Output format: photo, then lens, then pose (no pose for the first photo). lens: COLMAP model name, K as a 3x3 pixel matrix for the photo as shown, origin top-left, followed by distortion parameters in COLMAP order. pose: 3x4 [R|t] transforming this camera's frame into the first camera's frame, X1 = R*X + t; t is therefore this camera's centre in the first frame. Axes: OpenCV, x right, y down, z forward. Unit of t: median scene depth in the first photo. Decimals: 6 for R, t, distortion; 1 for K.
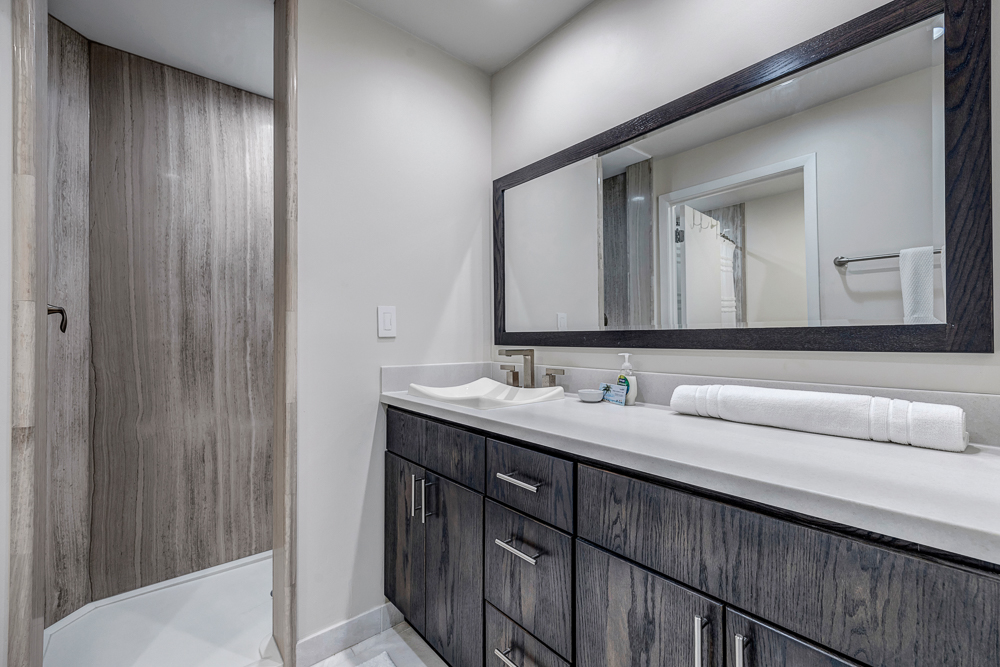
lens RADIAL K [[432.6, 0, 490.6], [0, 432.6, 338.4], [0, 0, 1]] dist [-0.002730, -0.000399]
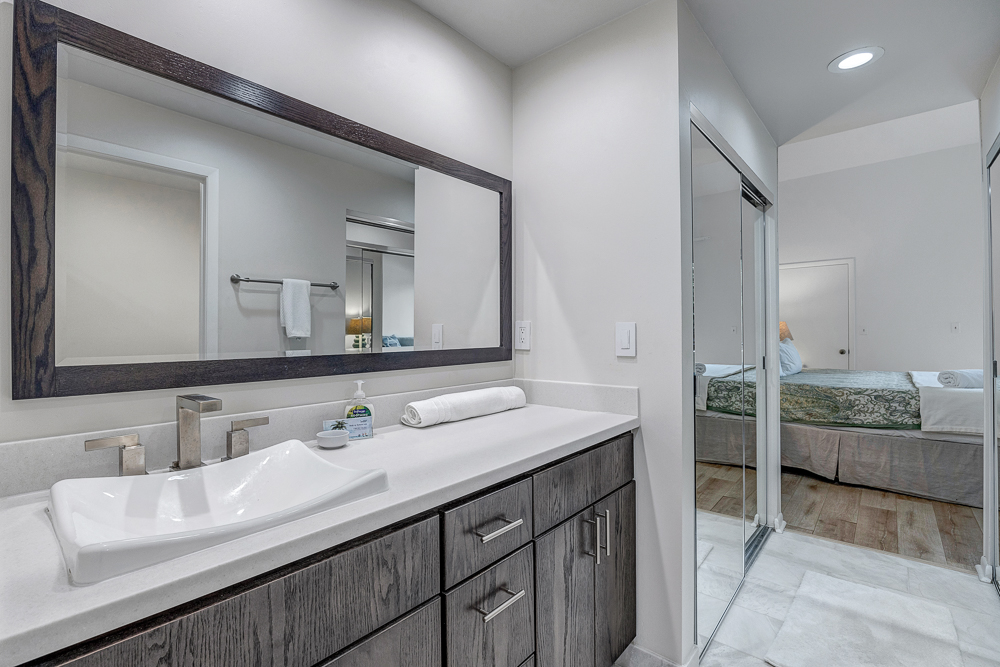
lens RADIAL K [[447.6, 0, 496.8], [0, 447.6, 331.3], [0, 0, 1]] dist [-0.015445, 0.000749]
pose [[-0.166850, 0.003485, 0.985976, -0.858649], [0.004895, 0.999984, -0.002706, -0.084569], [-0.985970, 0.004375, -0.166864, 1.152837]]
